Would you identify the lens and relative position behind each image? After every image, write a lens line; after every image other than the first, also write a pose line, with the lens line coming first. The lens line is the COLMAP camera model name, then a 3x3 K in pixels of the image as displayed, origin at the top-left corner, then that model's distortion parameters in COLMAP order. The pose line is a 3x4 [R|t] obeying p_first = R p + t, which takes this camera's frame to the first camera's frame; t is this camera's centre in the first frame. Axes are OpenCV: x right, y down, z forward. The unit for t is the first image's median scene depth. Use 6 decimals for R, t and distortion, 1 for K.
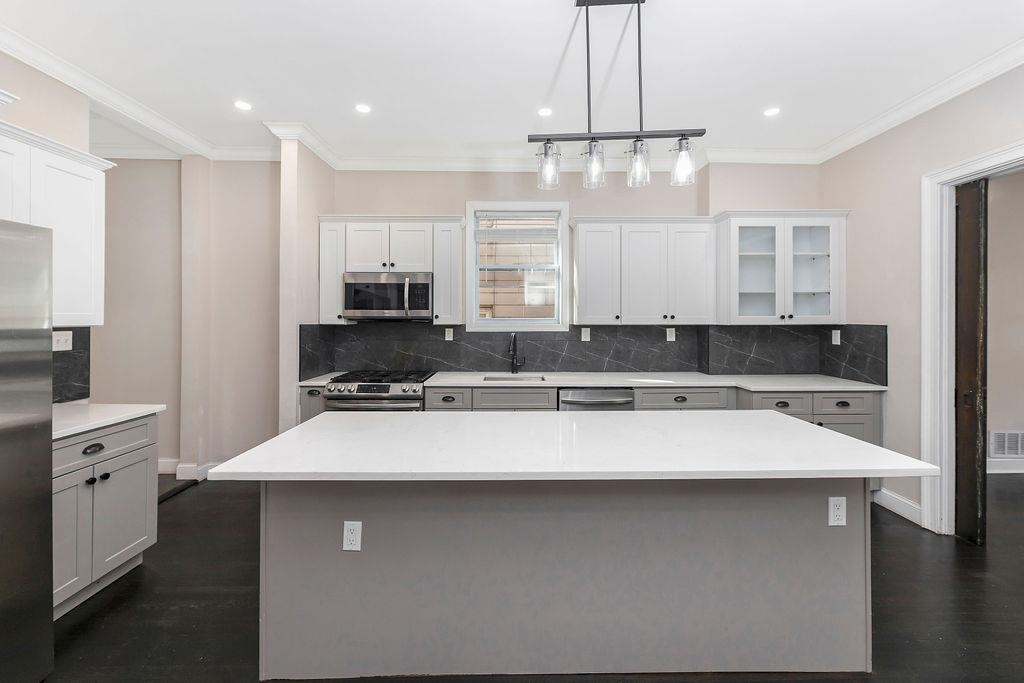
lens RADIAL K [[416.1, 0, 507.8], [0, 416.1, 318.7], [0, 0, 1]] dist [0.002094, 0.000208]
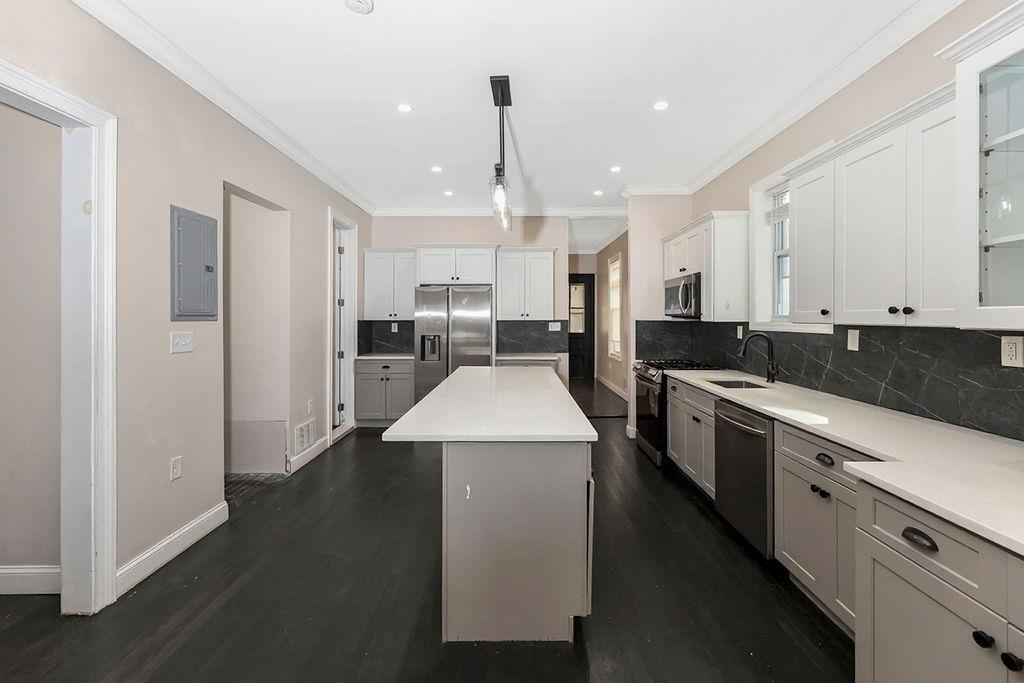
lens RADIAL K [[416.1, 0, 514.3], [0, 416.1, 319.8], [0, 0, 1]] dist [0.002094, 0.000208]
pose [[-0.002490, 0.004397, -0.999987, 0.809893], [0.004179, 0.999982, 0.004386, 0.003329], [0.999988, -0.004168, -0.002508, 0.496875]]
